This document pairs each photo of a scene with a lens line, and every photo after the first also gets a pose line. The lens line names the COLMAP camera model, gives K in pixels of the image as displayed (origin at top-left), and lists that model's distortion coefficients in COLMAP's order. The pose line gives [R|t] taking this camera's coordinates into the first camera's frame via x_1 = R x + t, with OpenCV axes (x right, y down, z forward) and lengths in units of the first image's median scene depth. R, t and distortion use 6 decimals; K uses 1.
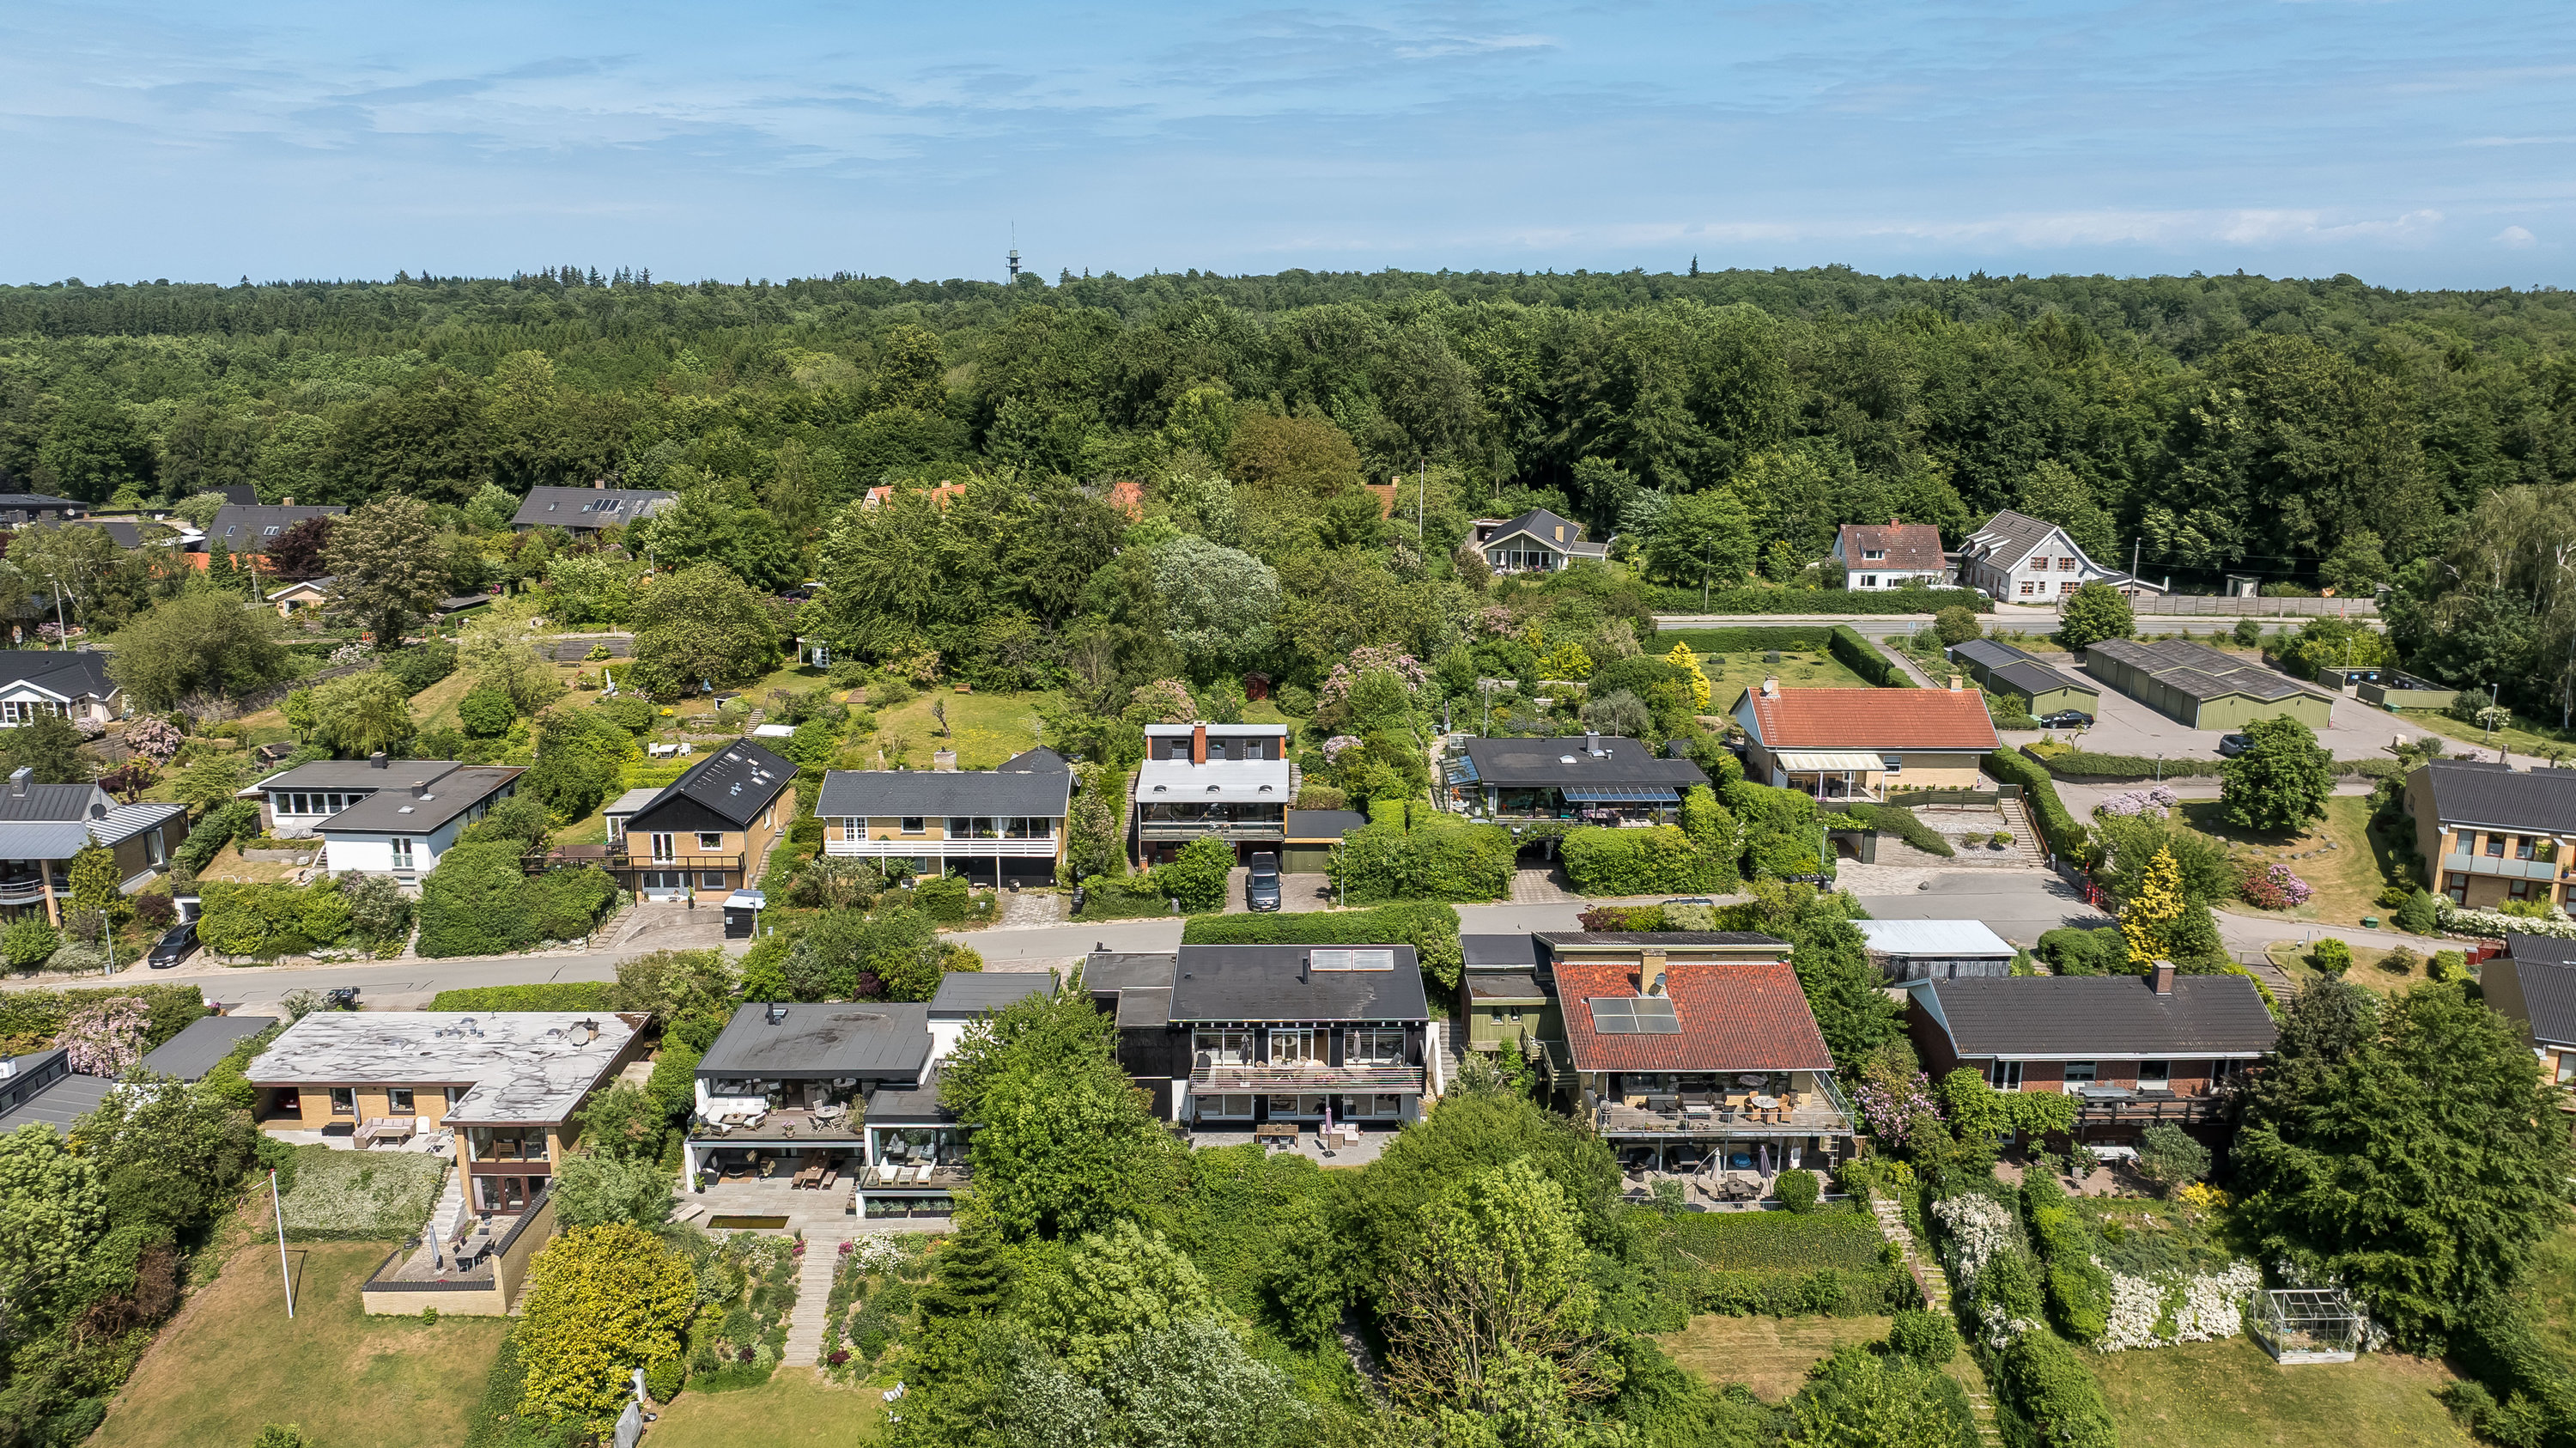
lens RADIAL K [[1803.0, 0, 1288.0], [0, 1803.0, 724.0], [0, 0, 1]] dist [-0.003940, -0.004409]
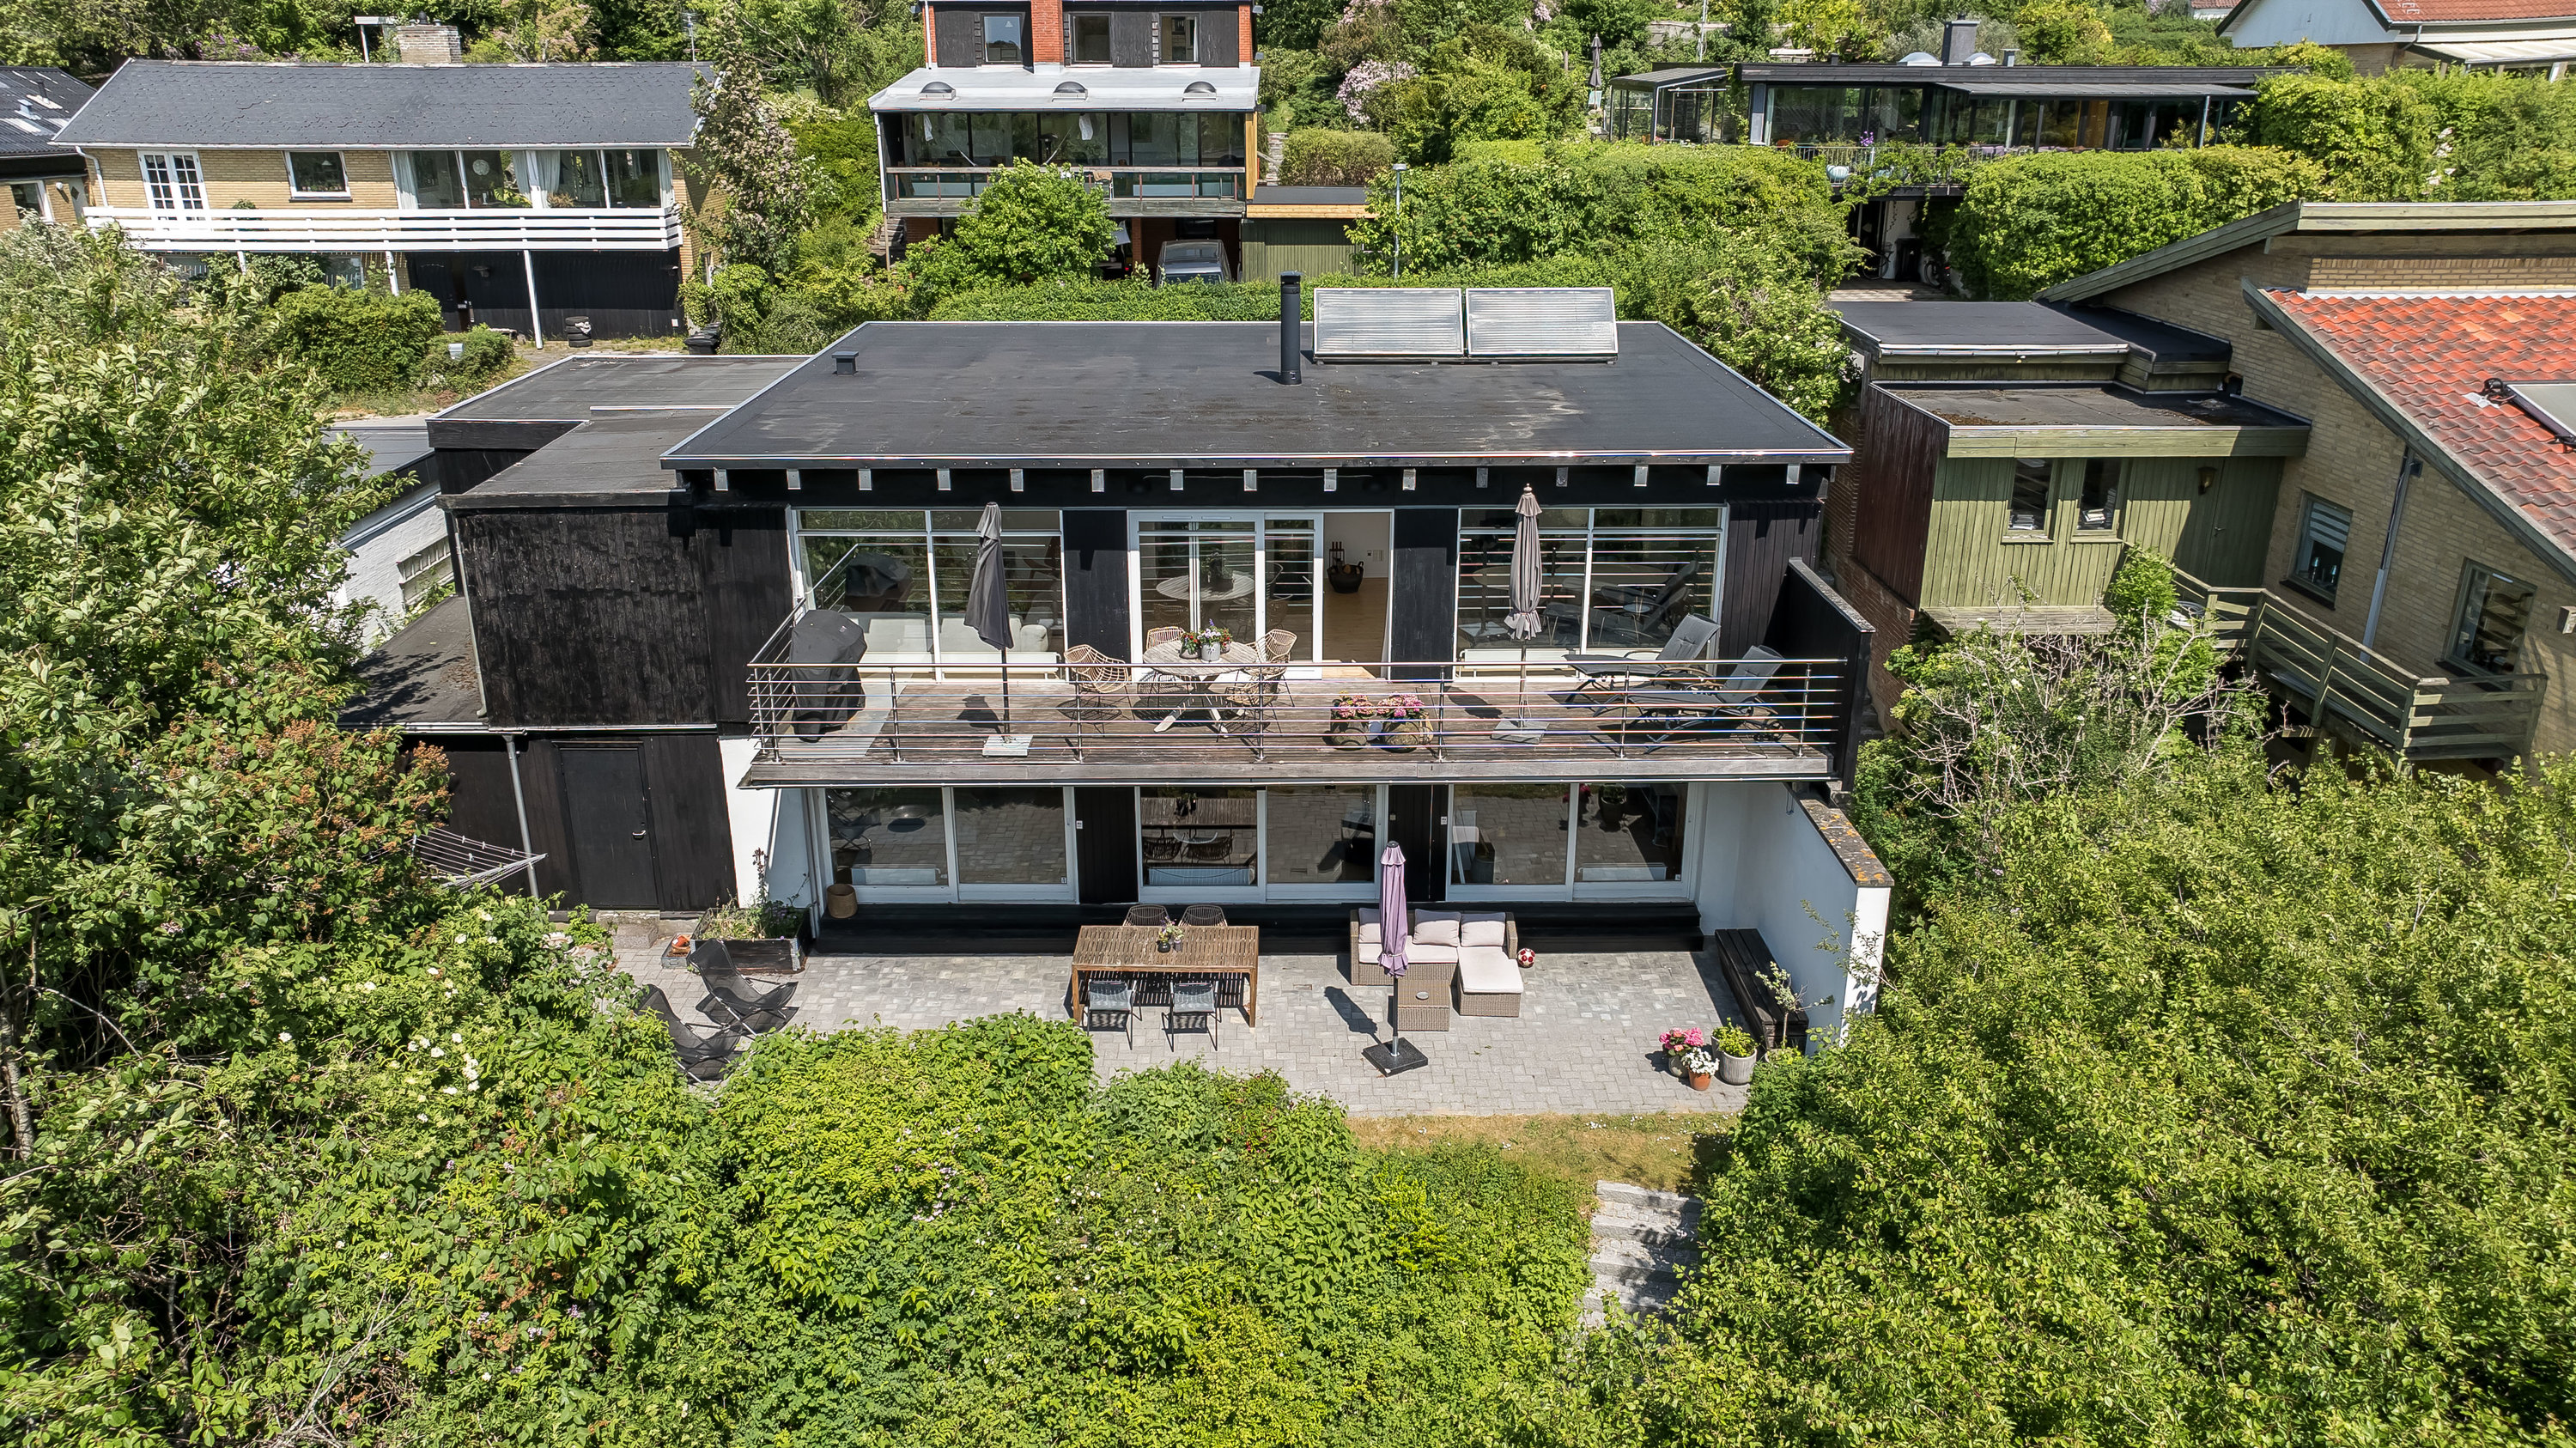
lens RADIAL K [[1803.0, 0, 1288.0], [0, 1803.0, 724.0], [0, 0, 1]] dist [-0.003940, -0.004409]
pose [[0.999977, -0.004087, -0.005386, 0.010768], [0.004721, 0.992326, 0.123557, 0.167519], [0.004839, -0.123579, 0.992323, 0.770296]]
